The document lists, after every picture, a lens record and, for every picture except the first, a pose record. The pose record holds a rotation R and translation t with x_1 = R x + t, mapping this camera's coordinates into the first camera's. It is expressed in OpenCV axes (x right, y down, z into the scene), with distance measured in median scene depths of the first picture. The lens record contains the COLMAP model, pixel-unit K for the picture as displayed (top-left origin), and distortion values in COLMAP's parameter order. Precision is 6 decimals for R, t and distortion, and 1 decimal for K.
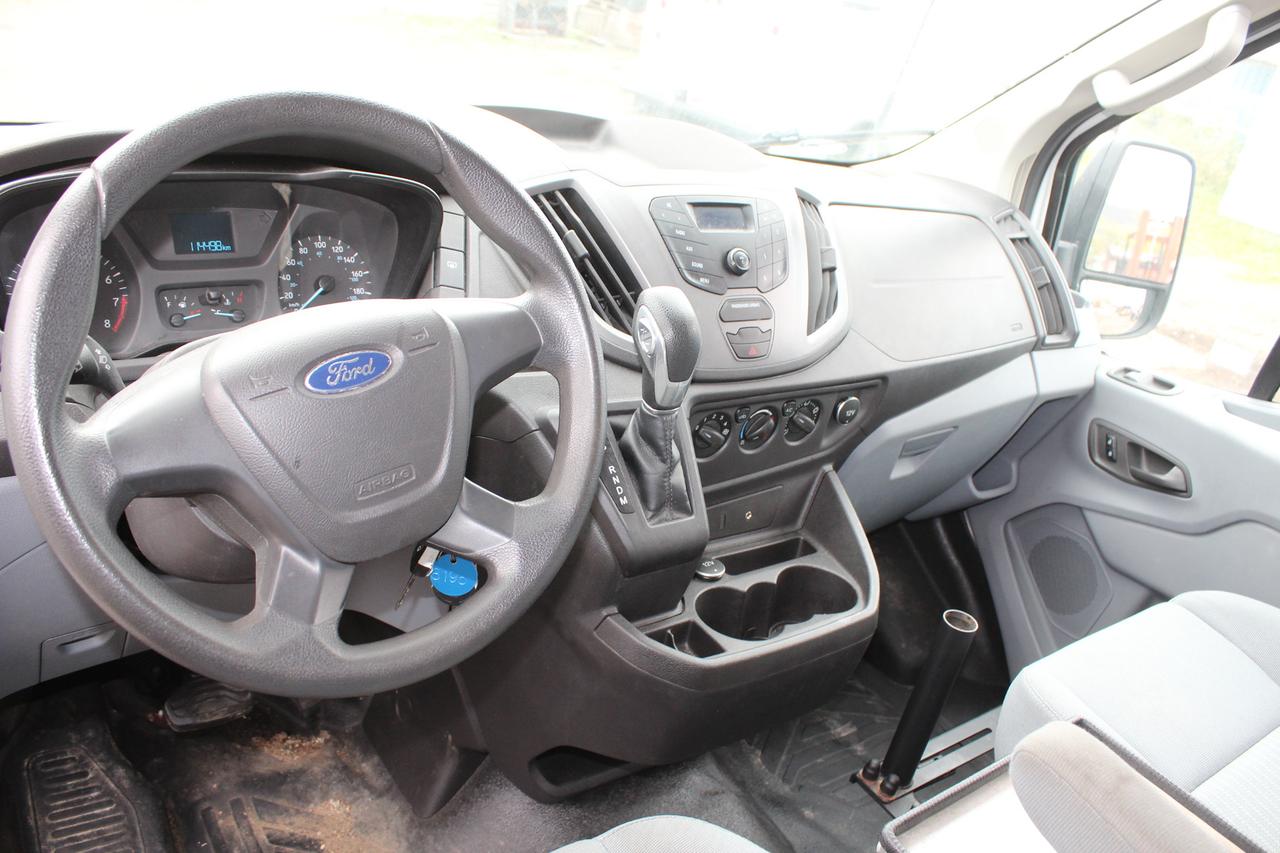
lens RADIAL K [[1081.5, 0, 626.3], [0, 1081.5, 435.9], [0, 0, 1]] dist [-0.173820, 0.153349]
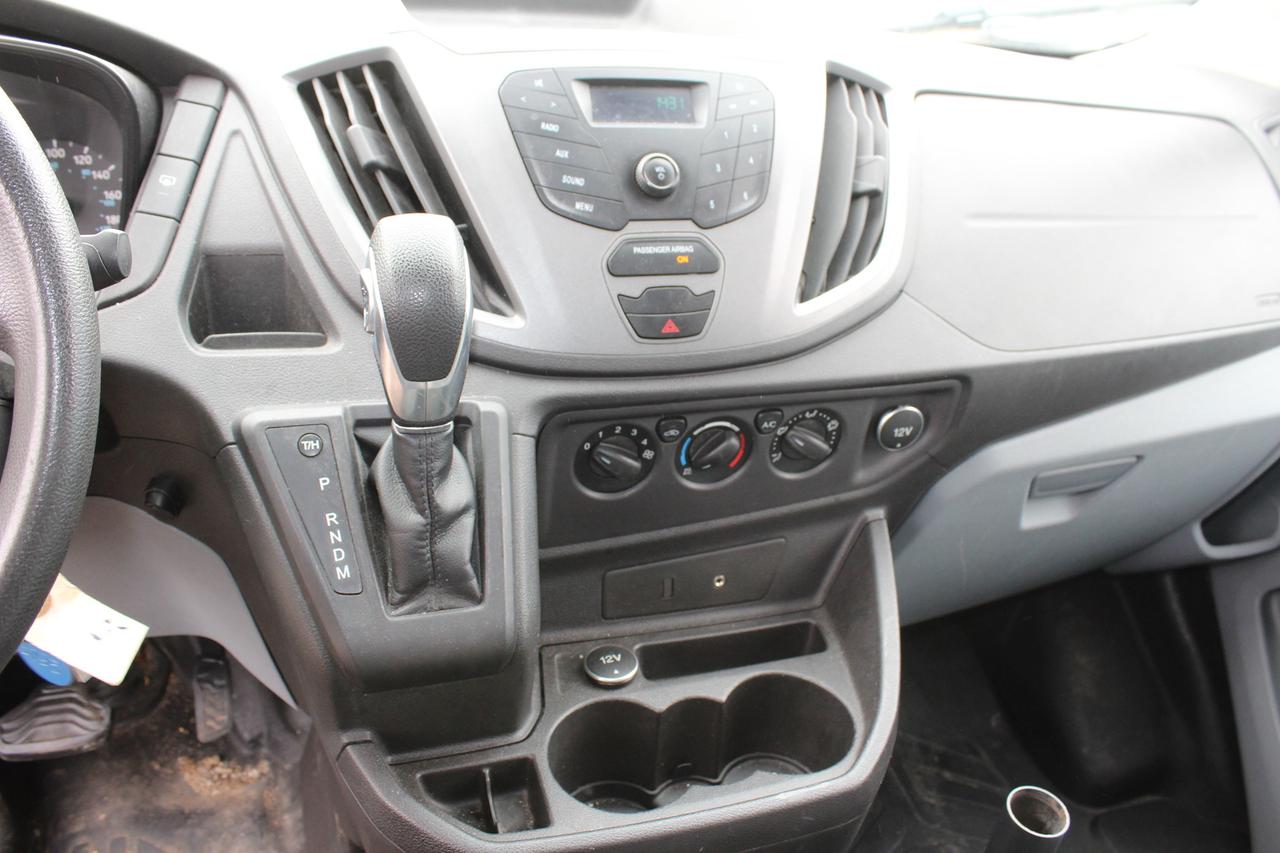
lens RADIAL K [[1081.5, 0, 636.8], [0, 1081.5, 413.6], [0, 0, 1]] dist [-0.173820, 0.153349]
pose [[0.948142, 0.071395, -0.309725, 0.257675], [-0.060414, 0.997162, 0.044918, -0.050726], [0.312053, -0.023877, 0.949765, 0.383736]]
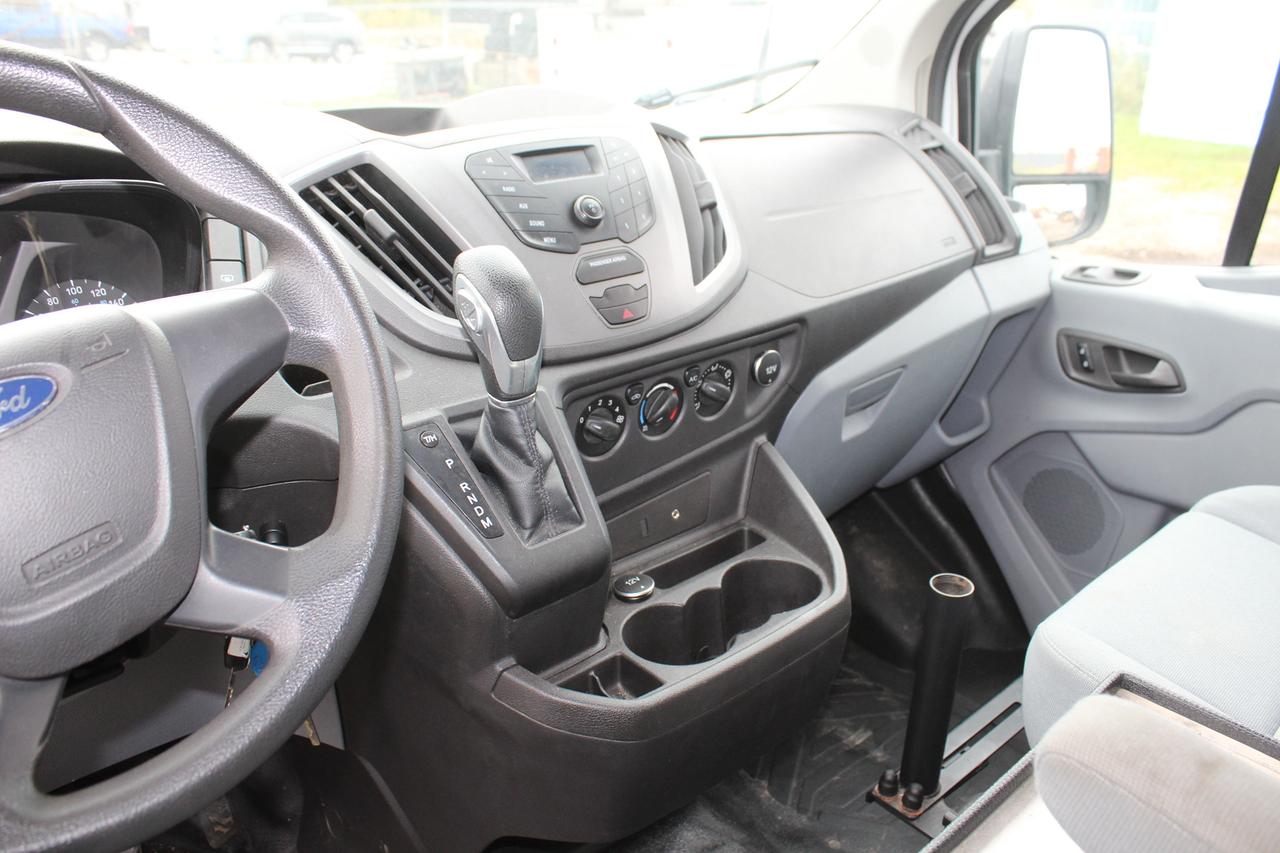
lens RADIAL K [[1081.5, 0, 642.6], [0, 1081.5, 431.4], [0, 0, 1]] dist [-0.173820, 0.153349]
pose [[0.978466, -0.204010, 0.031382, 0.075828], [0.205094, 0.978065, -0.036417, 0.036522], [-0.023264, 0.042069, 0.998844, 0.167071]]
